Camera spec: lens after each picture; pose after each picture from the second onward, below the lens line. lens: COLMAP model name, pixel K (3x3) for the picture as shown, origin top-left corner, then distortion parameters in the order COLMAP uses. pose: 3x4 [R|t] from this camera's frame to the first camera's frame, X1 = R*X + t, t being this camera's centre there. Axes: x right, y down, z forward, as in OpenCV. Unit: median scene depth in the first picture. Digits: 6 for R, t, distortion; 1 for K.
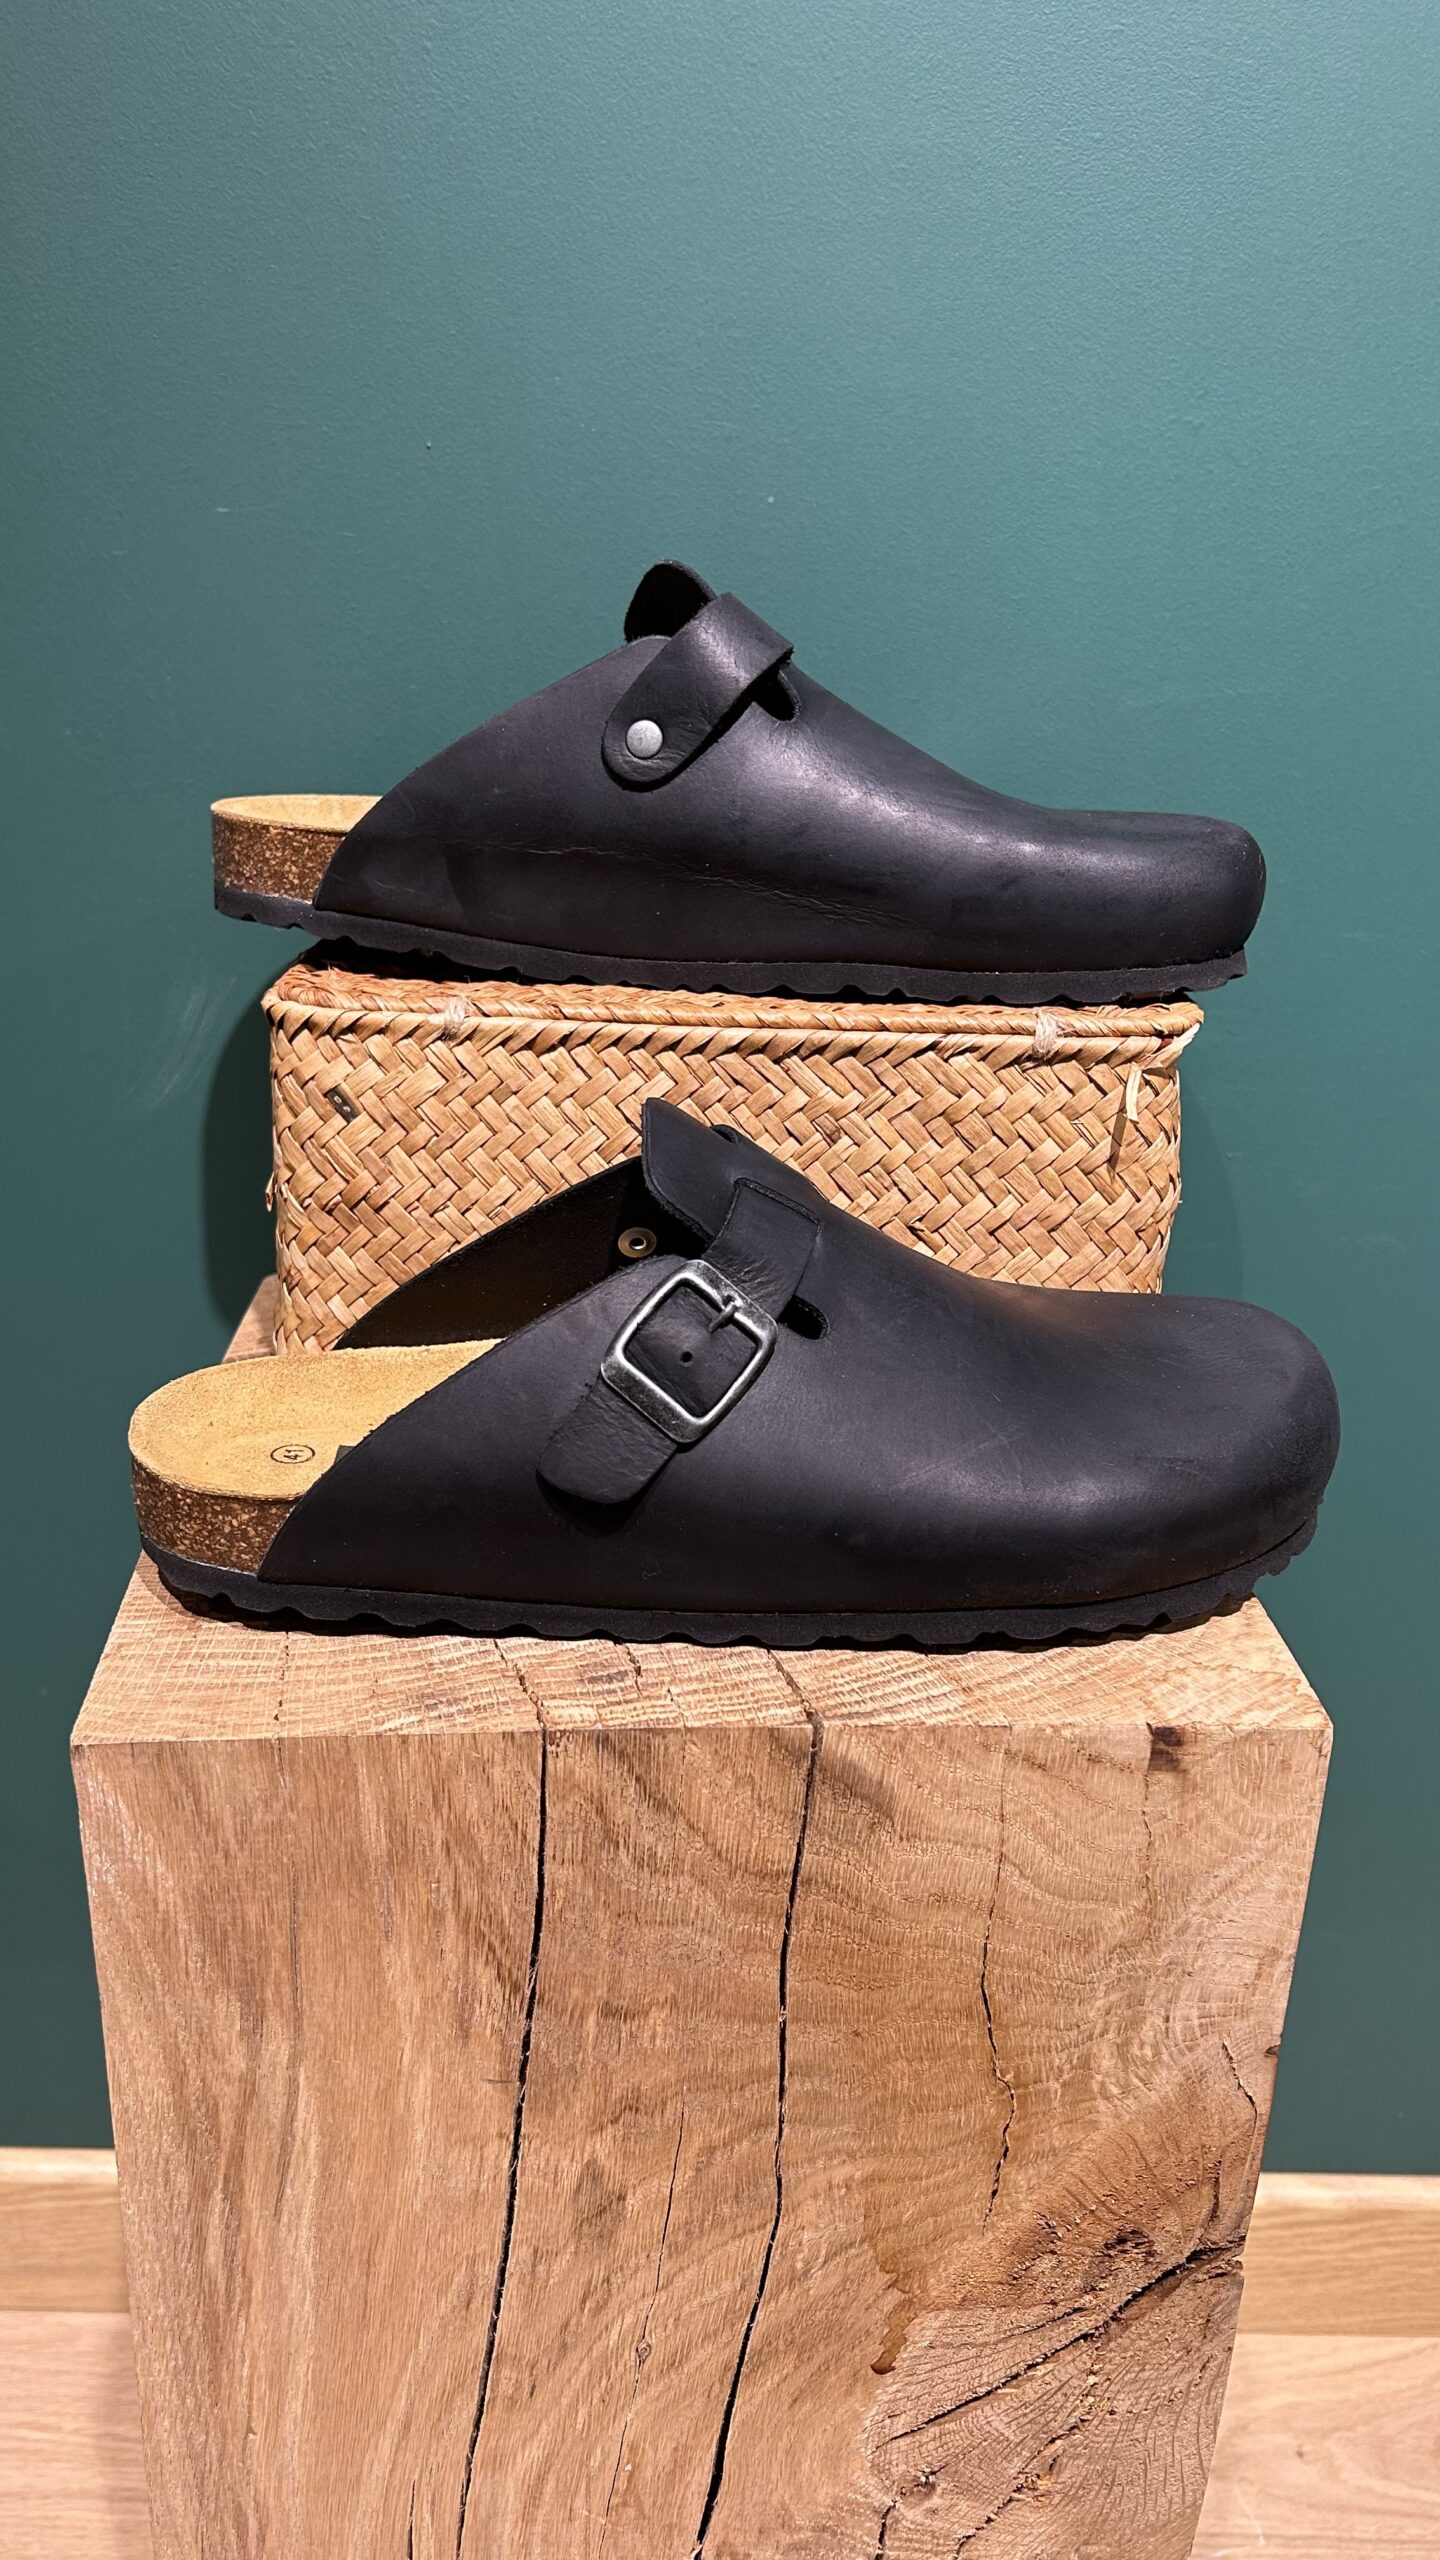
lens RADIAL K [[1978.1, 0, 716.0], [0, 1978.1, 1275.8], [0, 0, 1]] dist [-0.007648, -0.010626]
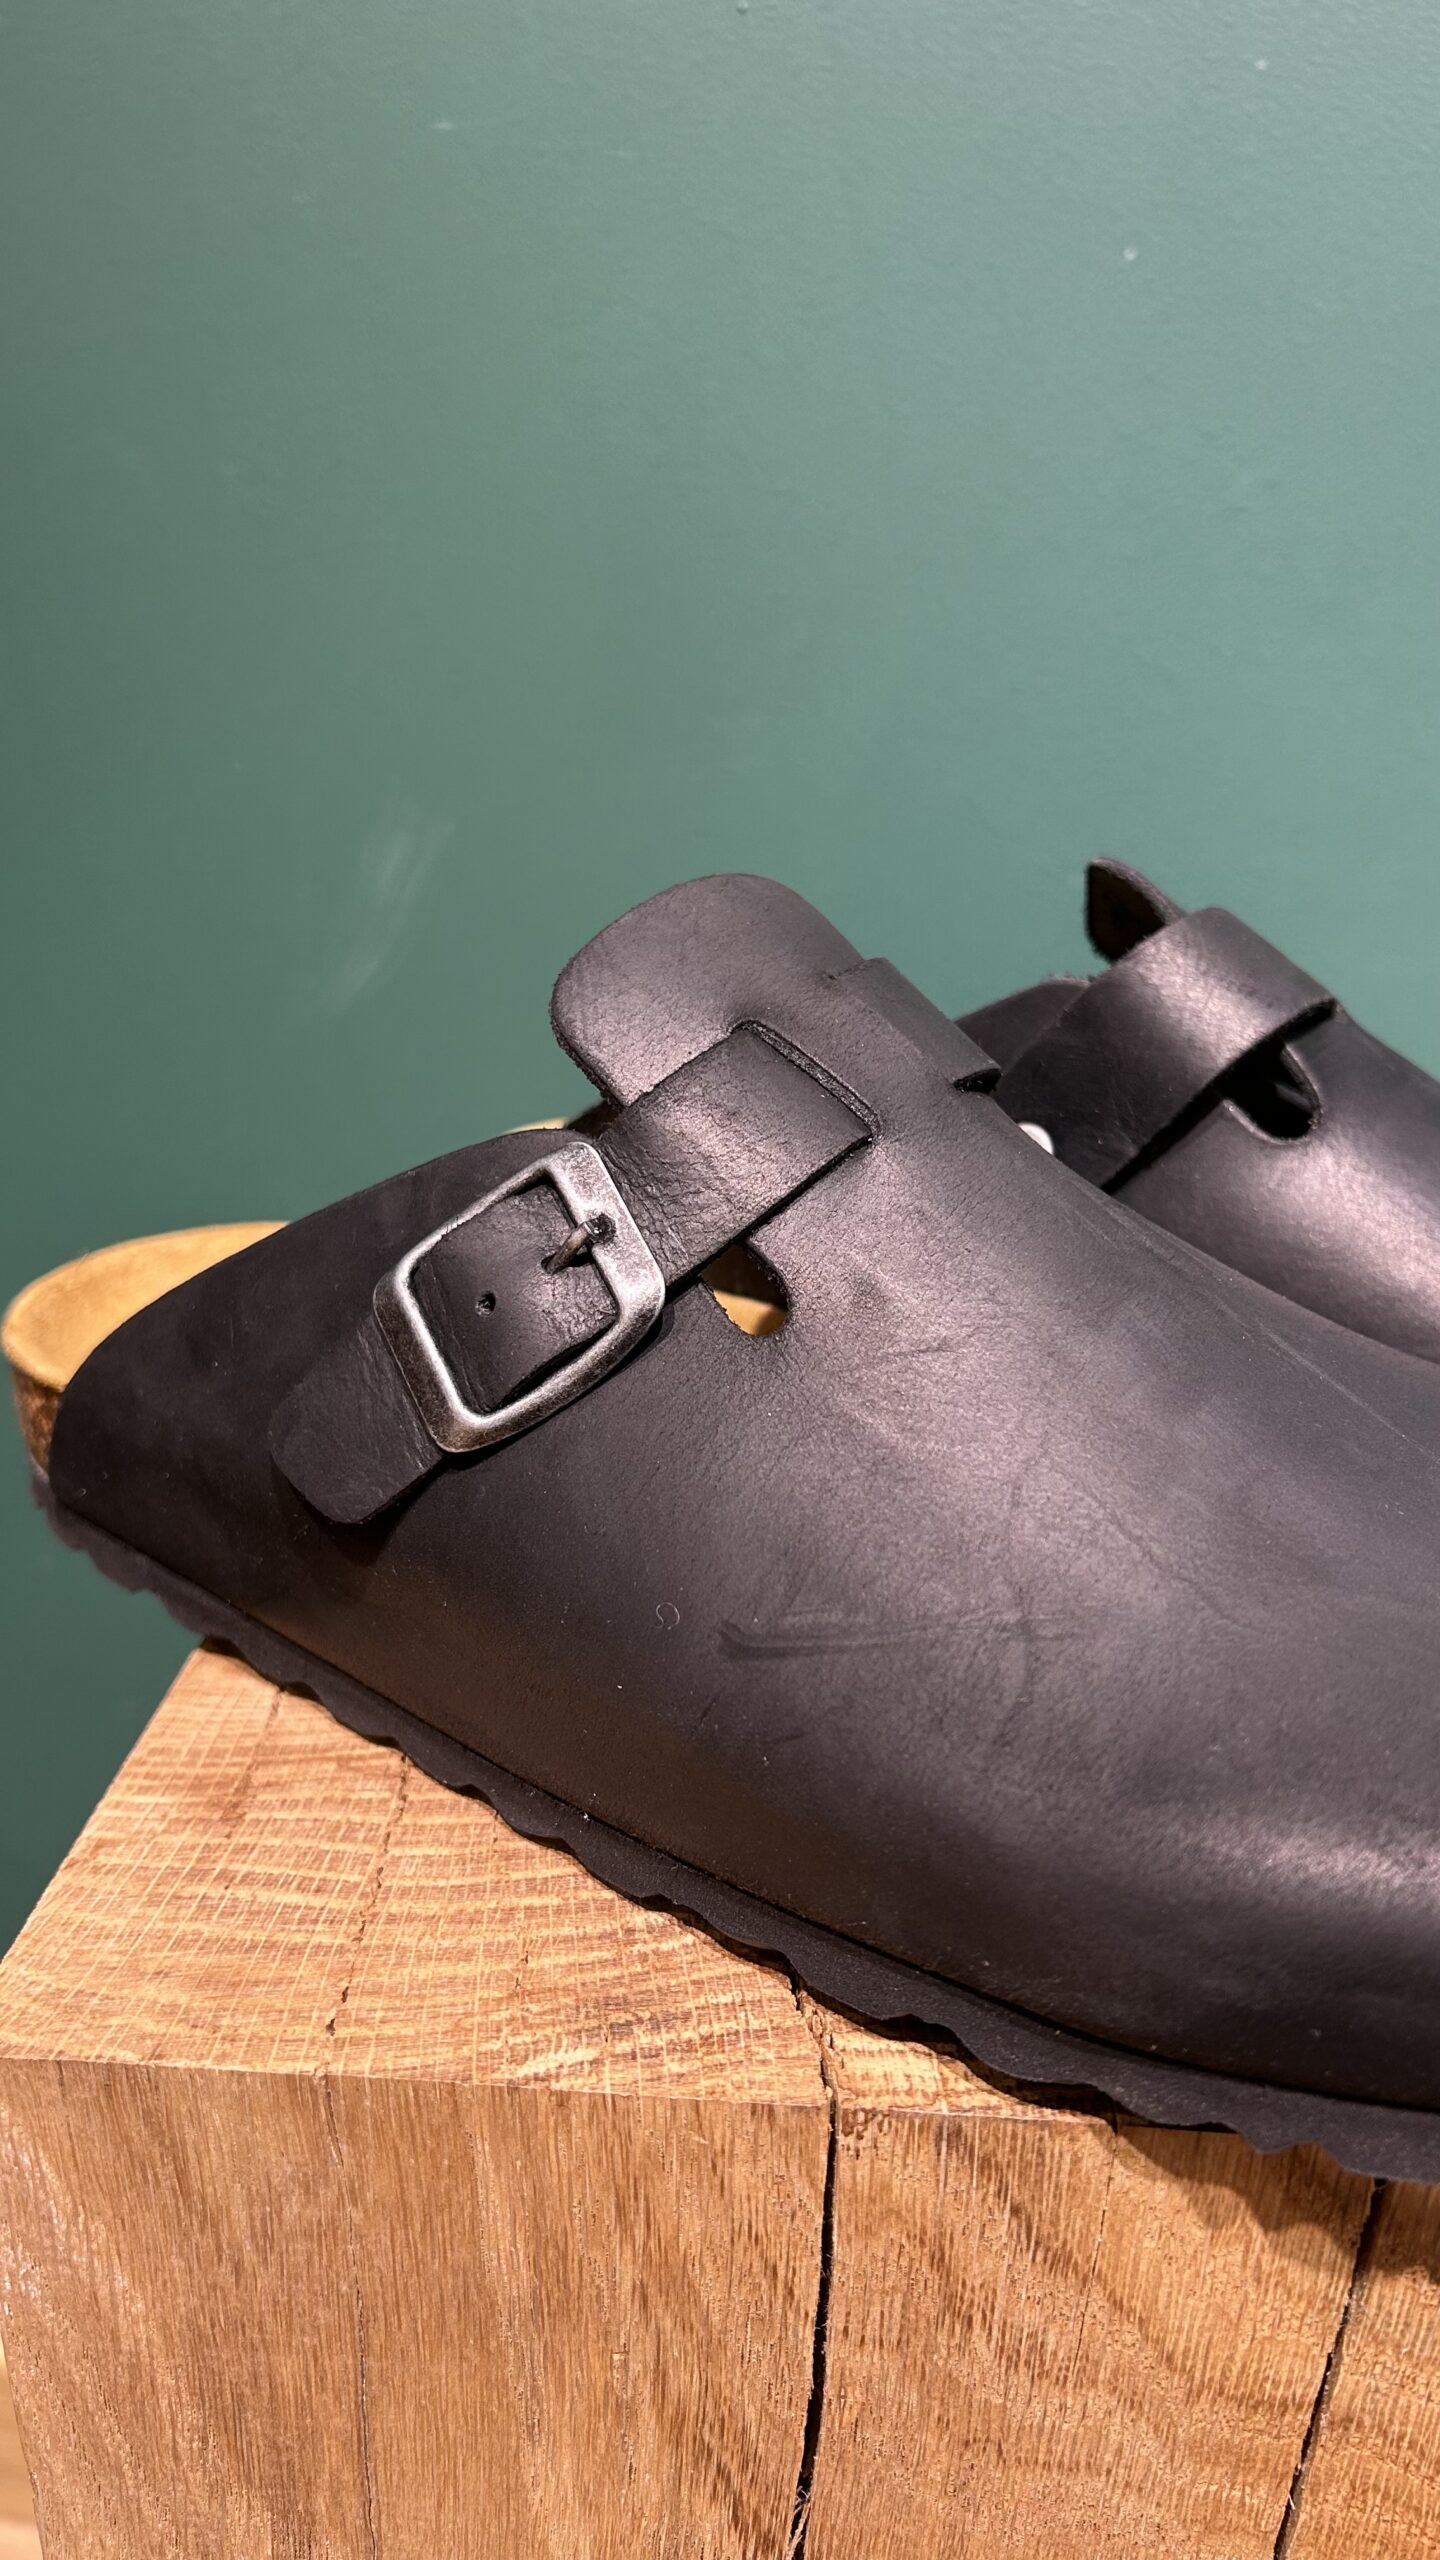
lens RADIAL K [[1978.1, 0, 733.6], [0, 1978.1, 1280.6], [0, 0, 1]] dist [-0.007648, -0.010626]
pose [[0.986692, 0.034187, -0.158967, -0.036627], [-0.035183, 0.999375, -0.003453, 0.020494], [0.158750, 0.009000, 0.987278, 0.463497]]
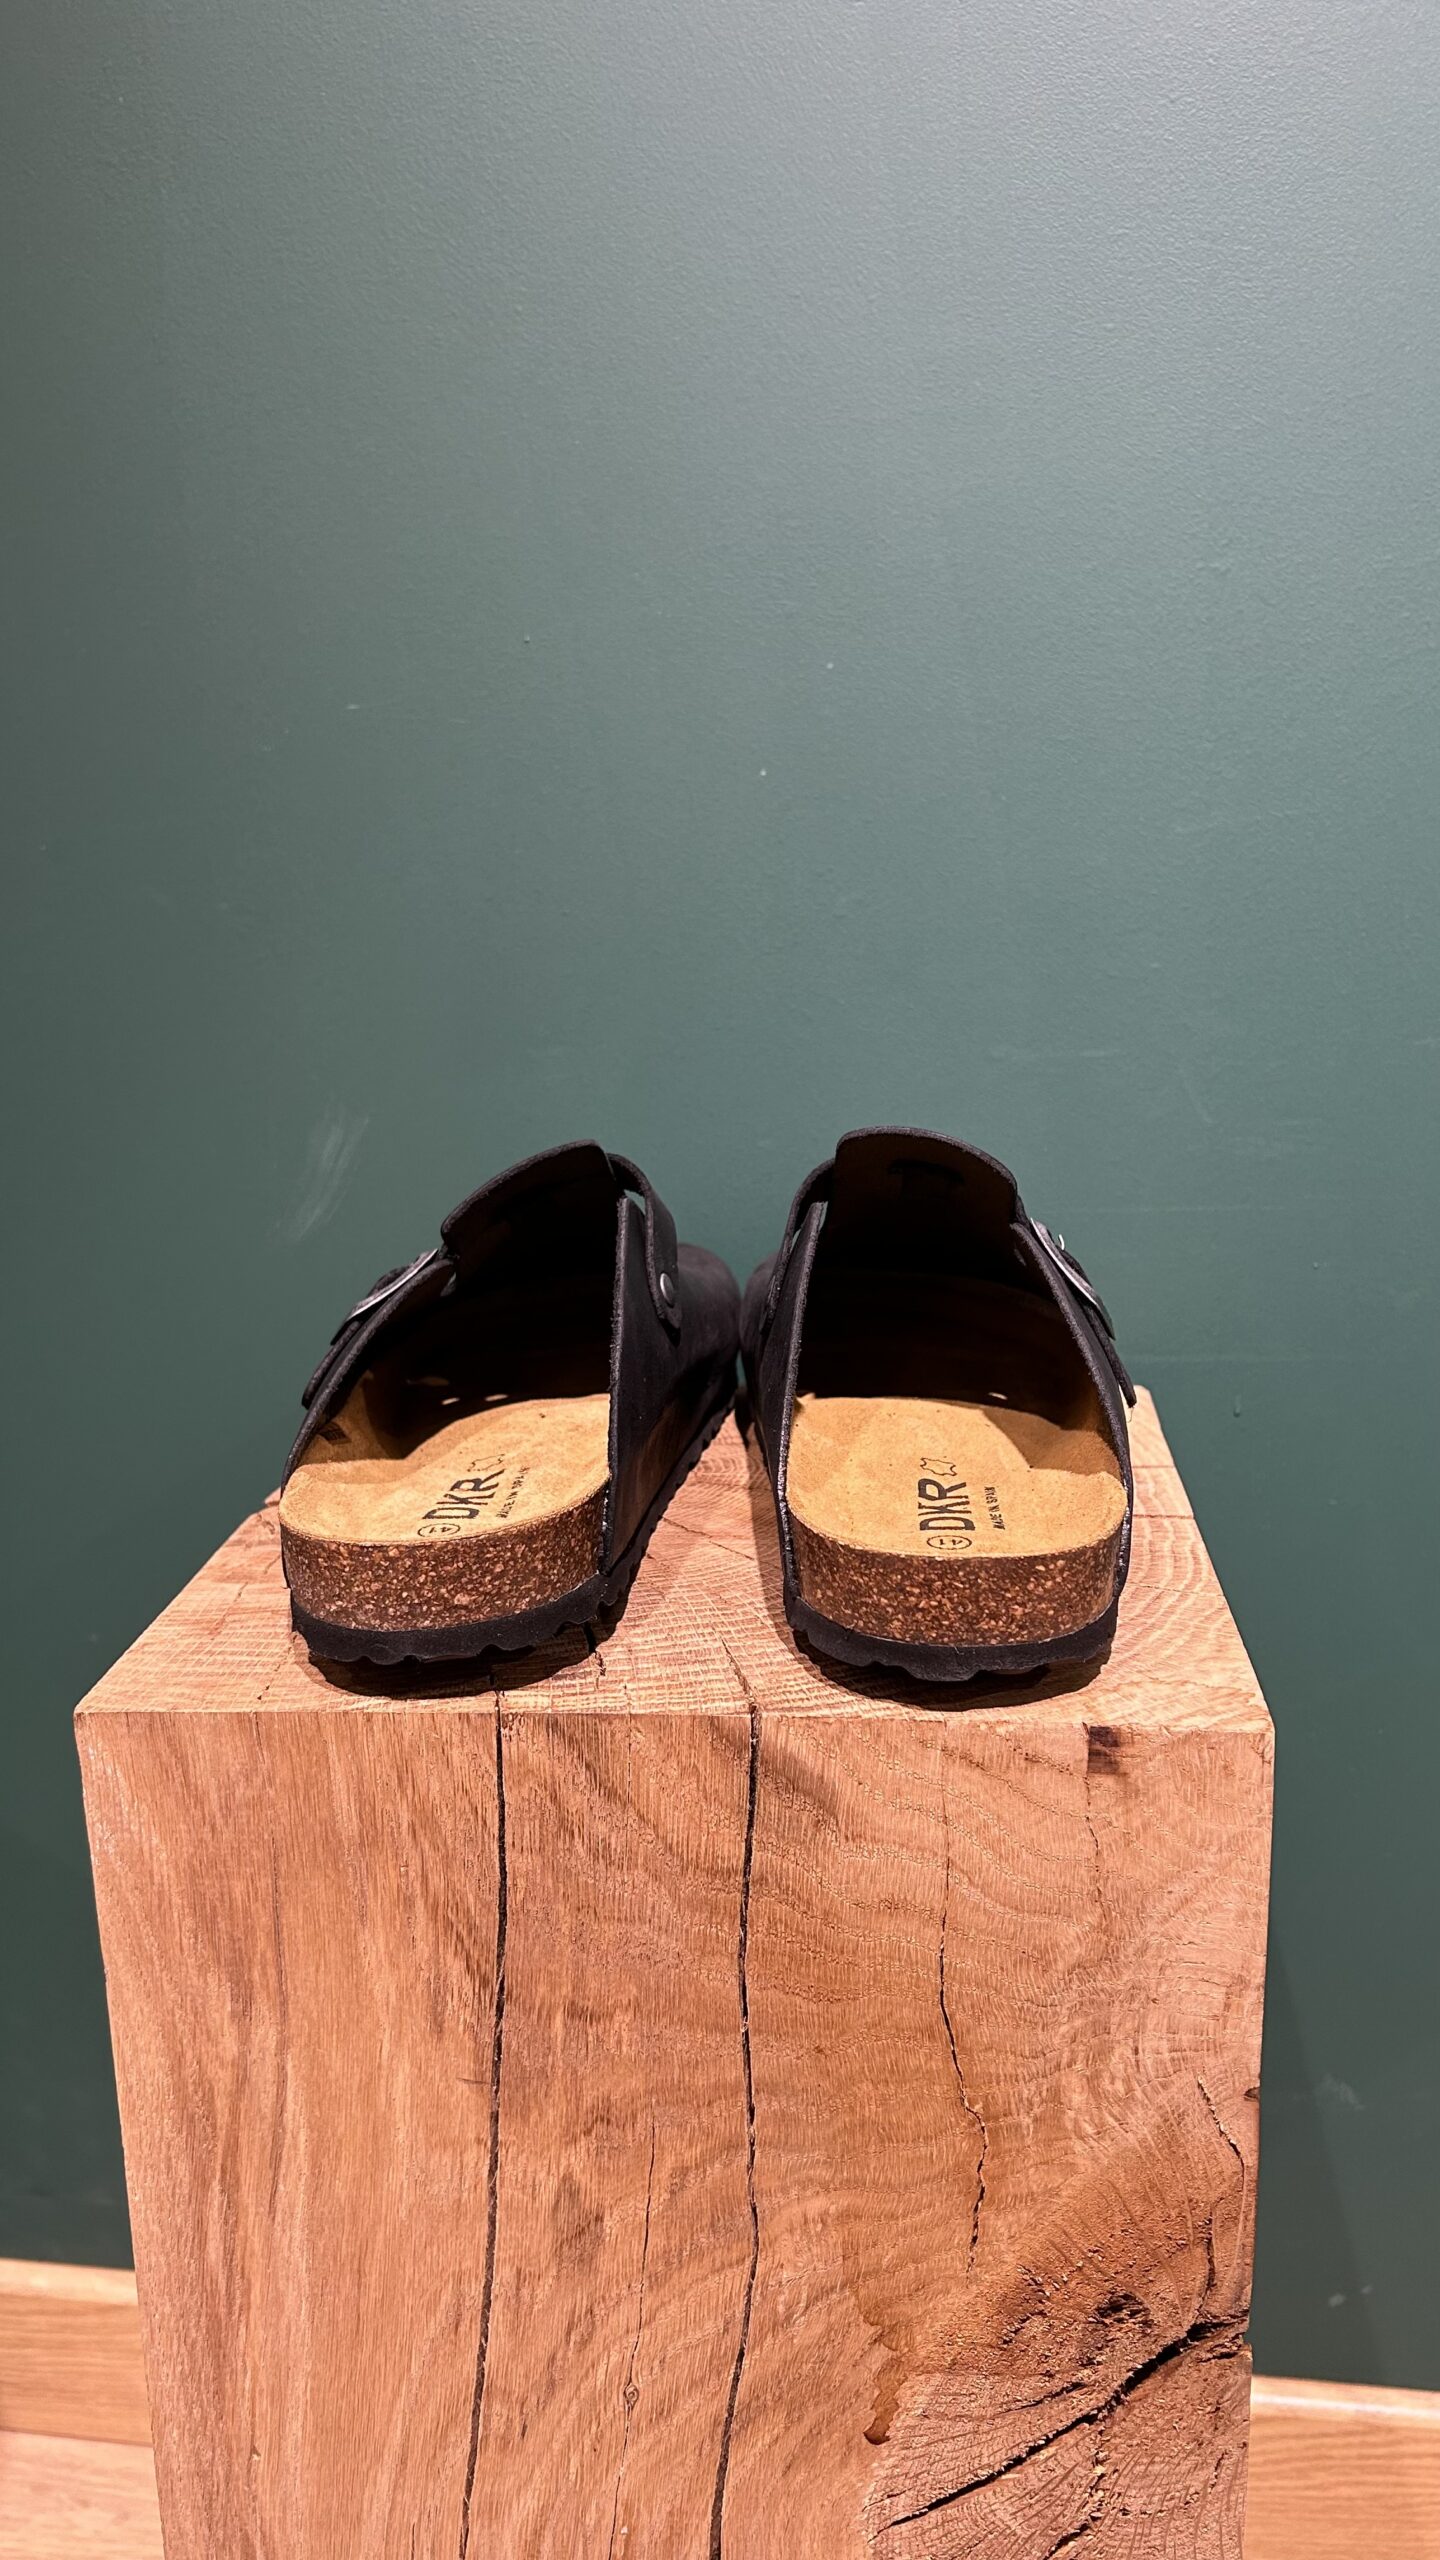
lens RADIAL K [[1978.1, 0, 731.9], [0, 1978.1, 1279.0], [0, 0, 1]] dist [-0.007648, -0.010626]
pose [[0.986409, -0.018808, -0.163227, 0.201309], [-0.005054, 0.989483, -0.144562, 0.142468], [0.164230, 0.143422, 0.975940, -0.046008]]
